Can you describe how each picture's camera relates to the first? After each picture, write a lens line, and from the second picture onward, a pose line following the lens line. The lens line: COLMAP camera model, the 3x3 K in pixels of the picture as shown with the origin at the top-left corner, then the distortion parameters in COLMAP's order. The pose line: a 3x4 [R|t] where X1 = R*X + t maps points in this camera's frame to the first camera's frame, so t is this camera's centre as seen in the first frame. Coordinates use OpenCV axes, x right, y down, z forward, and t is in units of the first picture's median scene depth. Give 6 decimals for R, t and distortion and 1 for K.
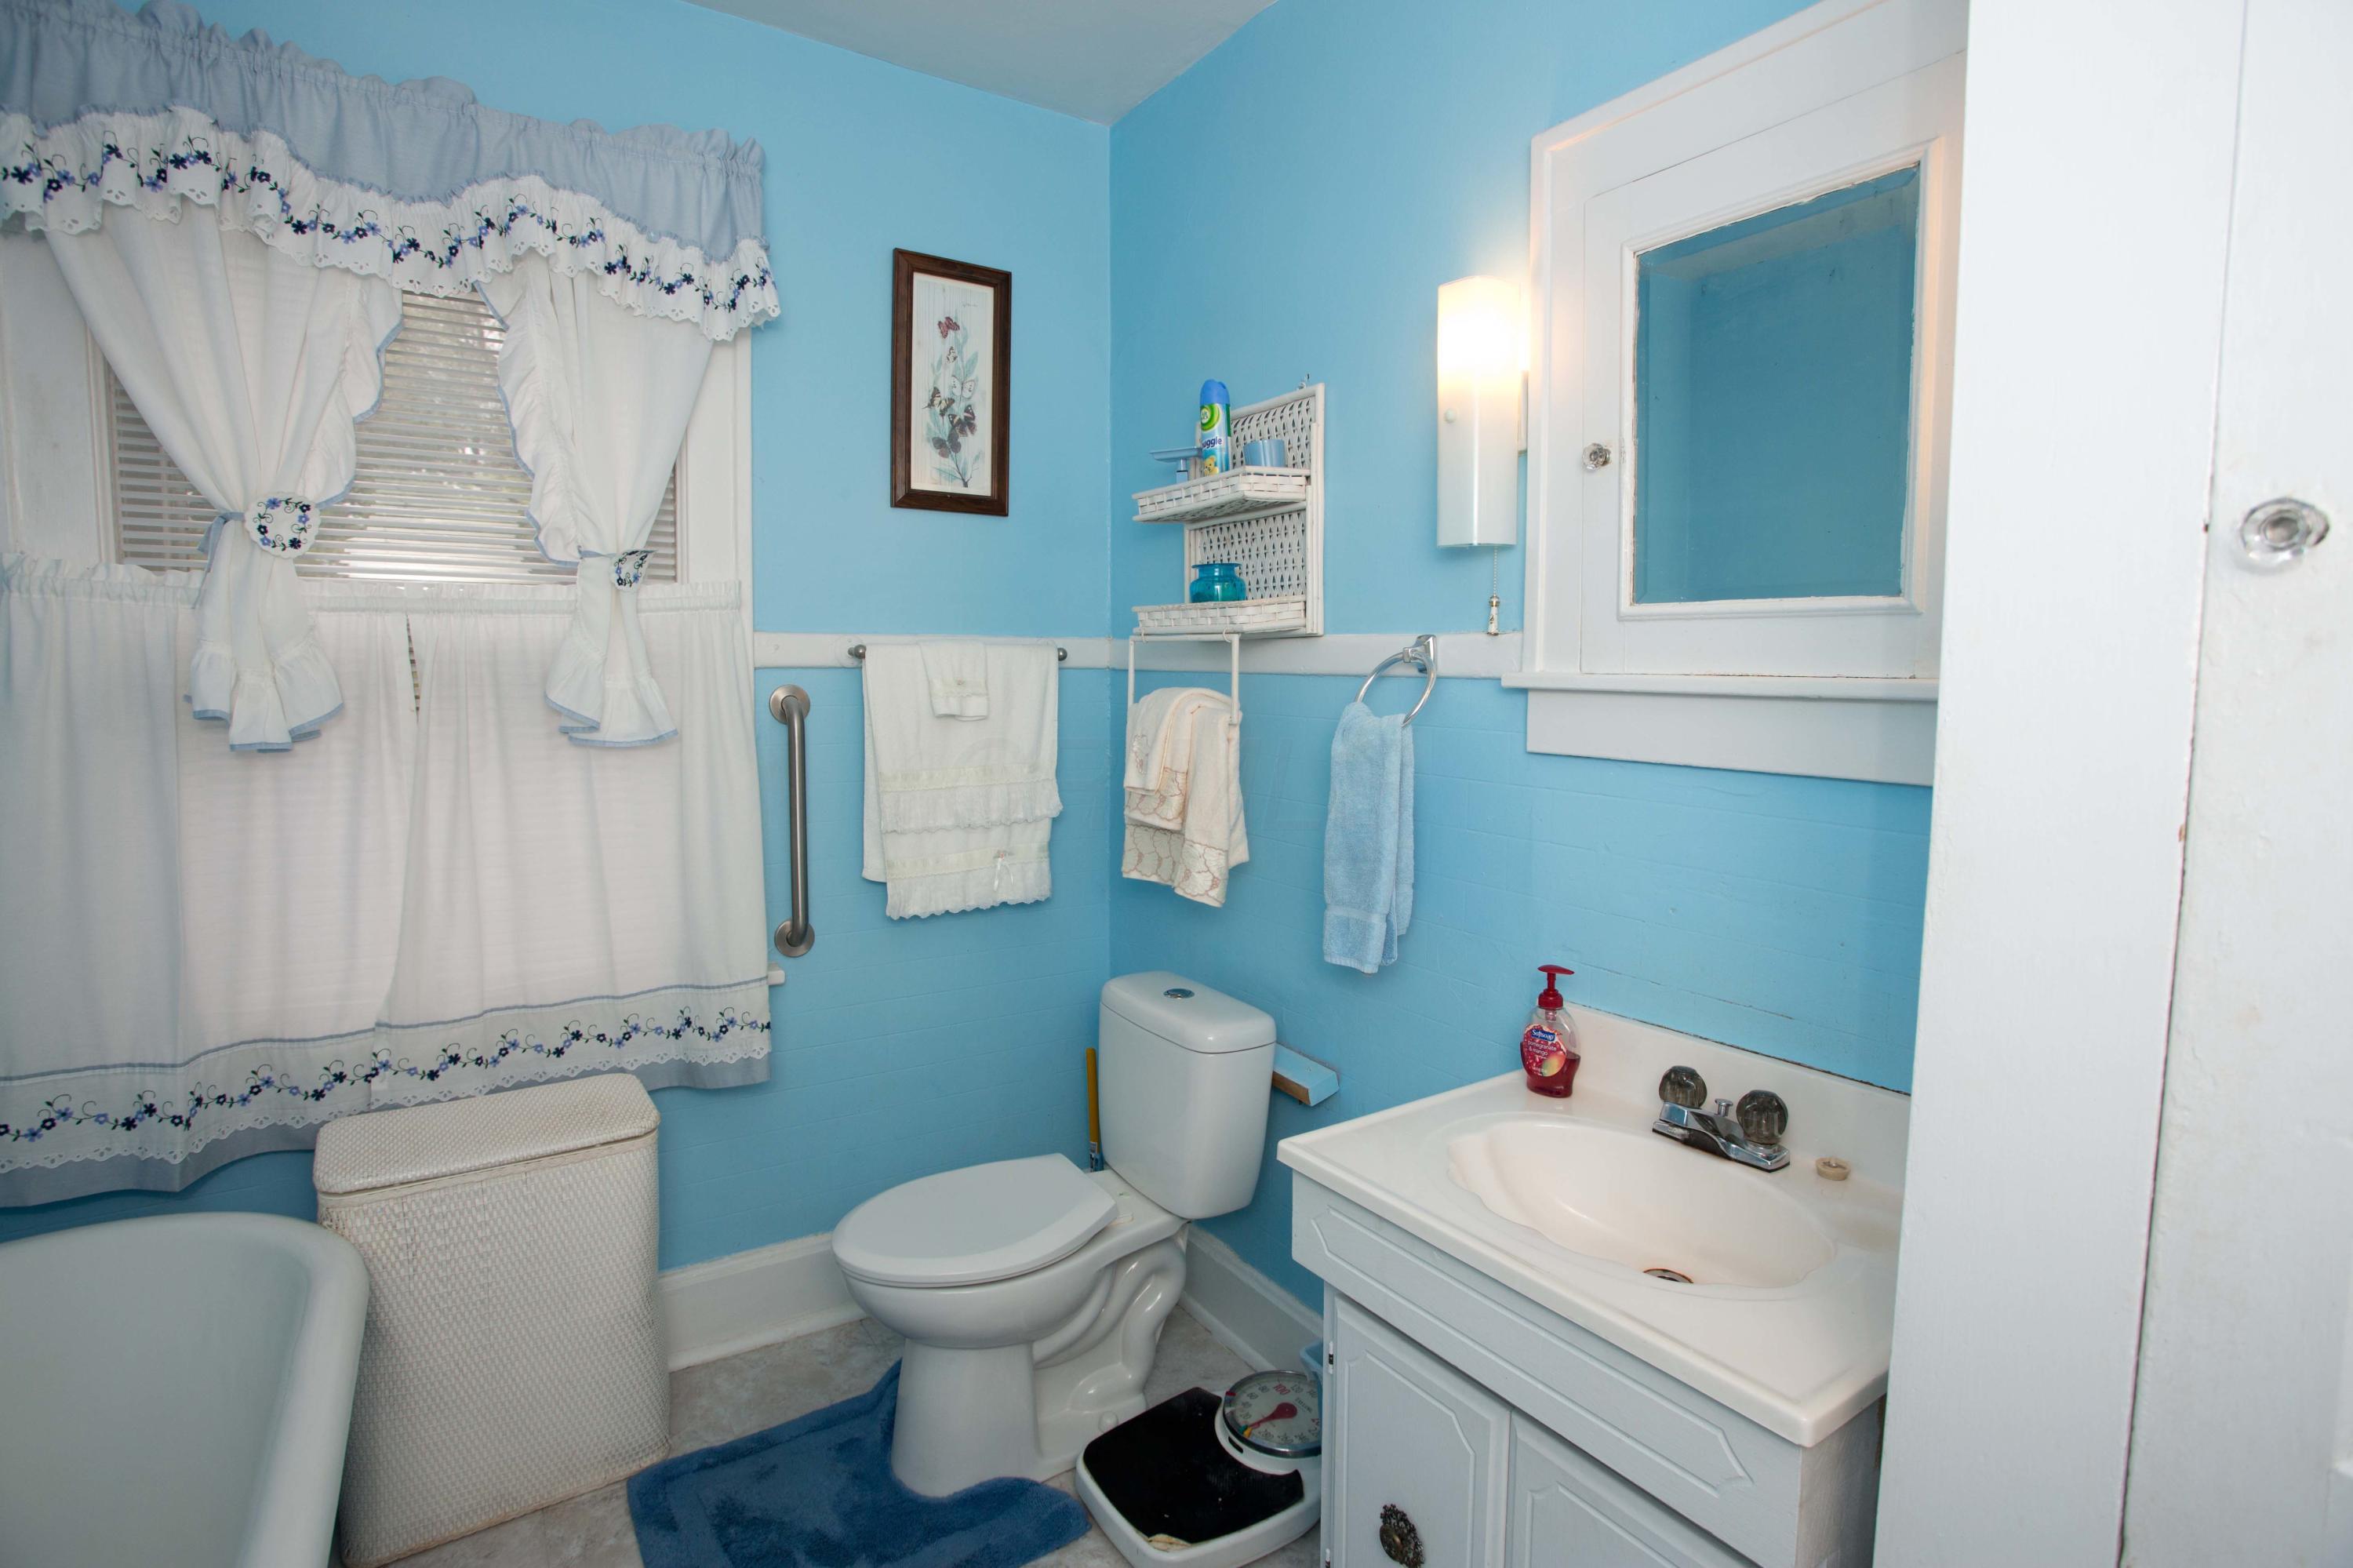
lens RADIAL K [[1157.6, 0, 1178.1], [0, 1157.6, 761.5], [0, 0, 1]] dist [-0.066845, 0.029884]
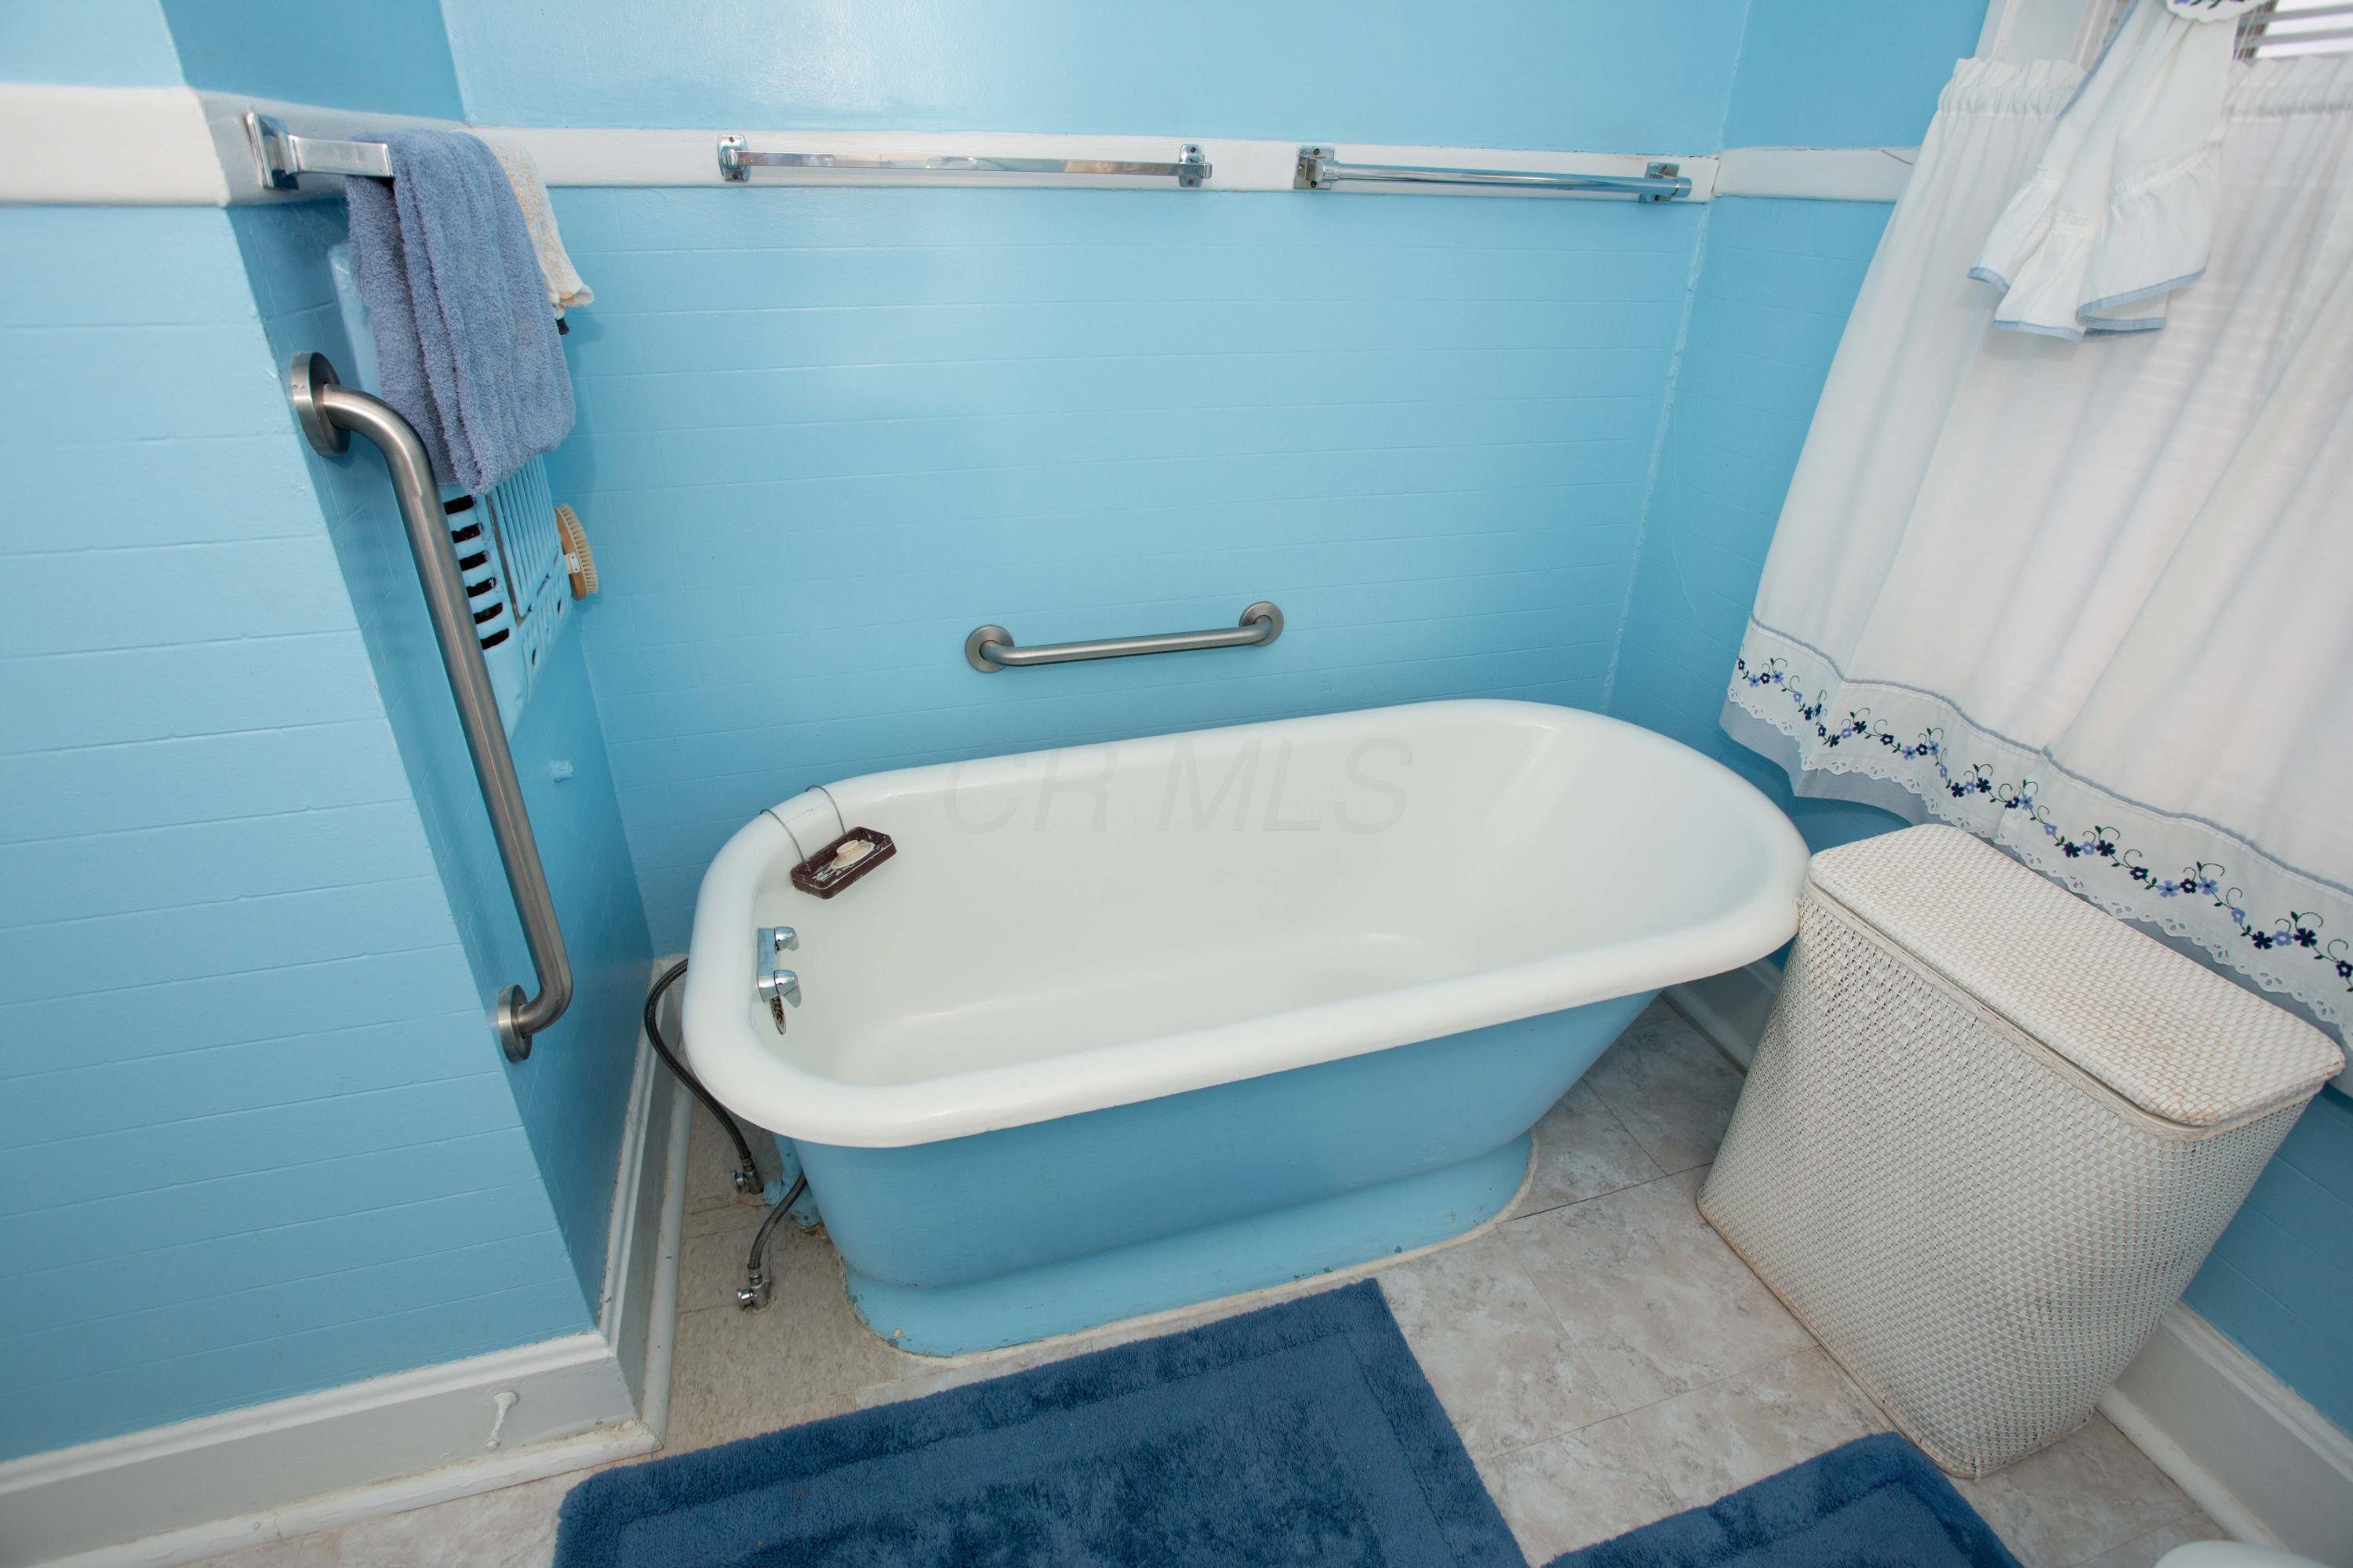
lens RADIAL K [[1157.6, 0, 1167.7], [0, 1157.6, 767.9], [0, 0, 1]] dist [-0.066845, 0.029884]
pose [[-0.277846, 0.437643, -0.855144, 0.082643], [-0.102206, 0.871674, 0.479311, -0.048785], [0.955173, 0.220575, -0.197461, 0.567166]]
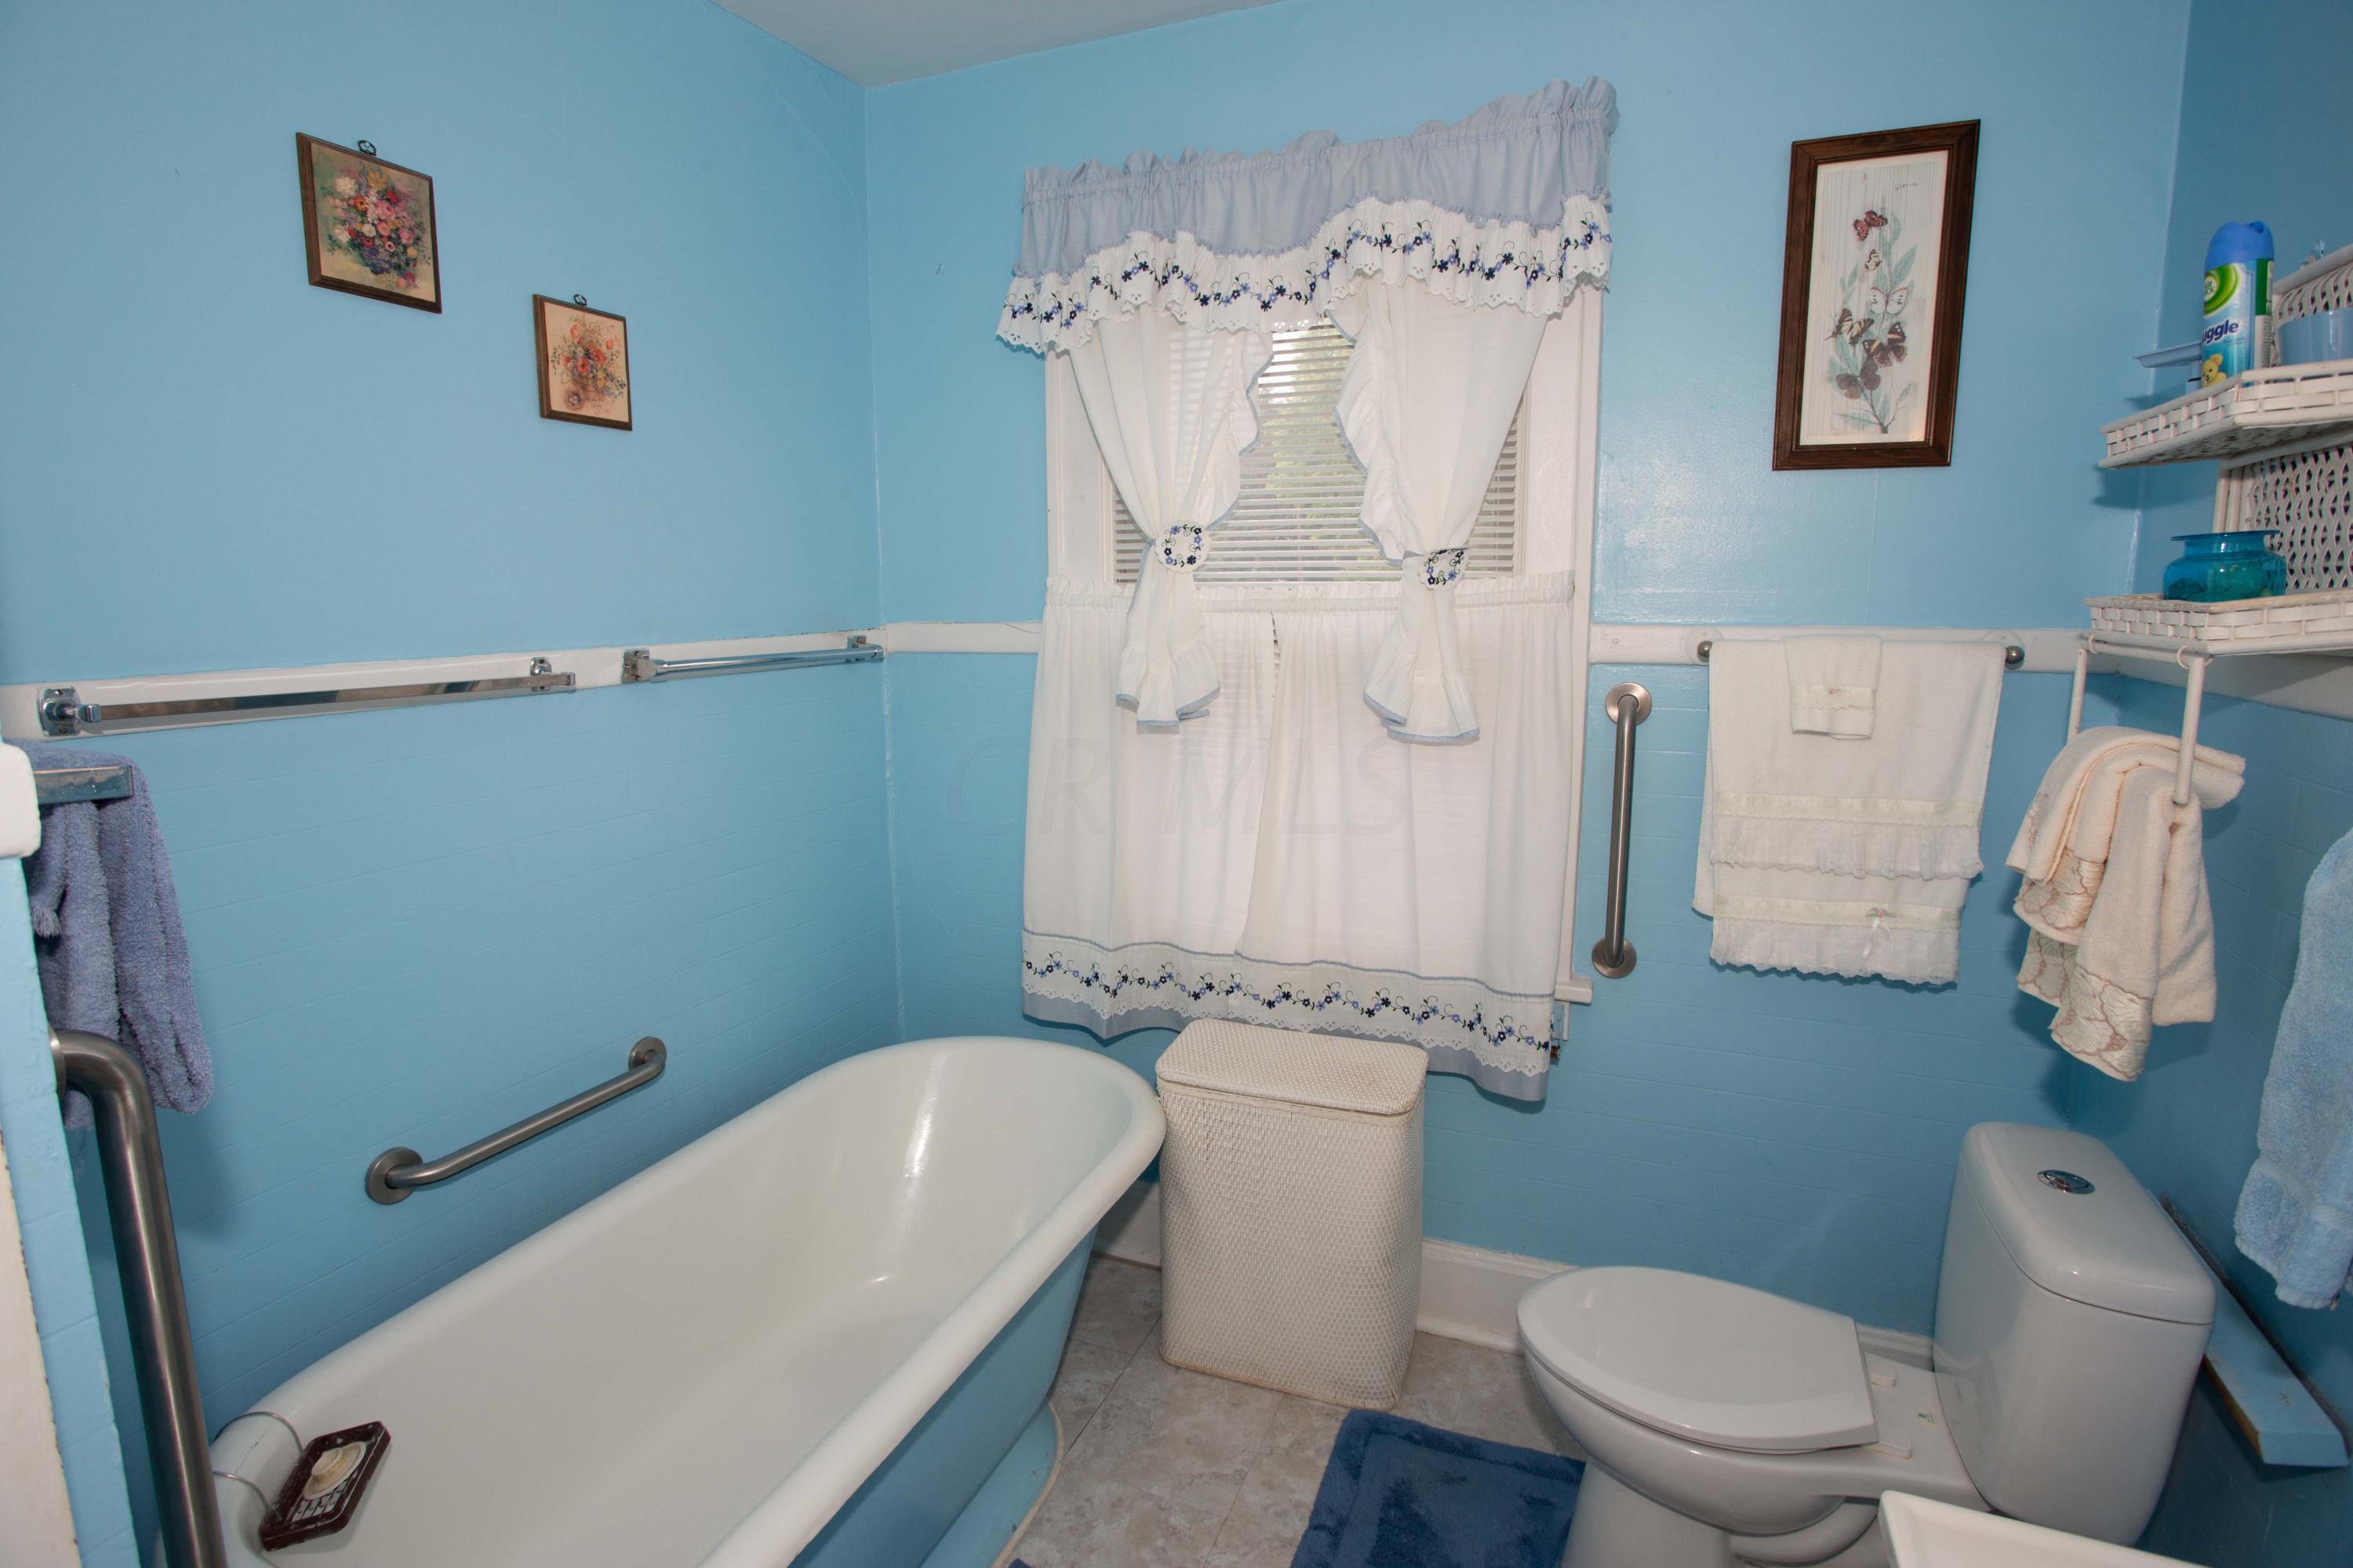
lens RADIAL K [[1157.6, 0, 1166.1], [0, 1157.6, 765.2], [0, 0, 1]] dist [-0.066845, 0.029884]
pose [[0.557153, 0.113004, -0.822685, 0.240768], [-0.056663, 0.993562, 0.098101, -0.081696], [0.828474, -0.008041, 0.559969, 0.226508]]
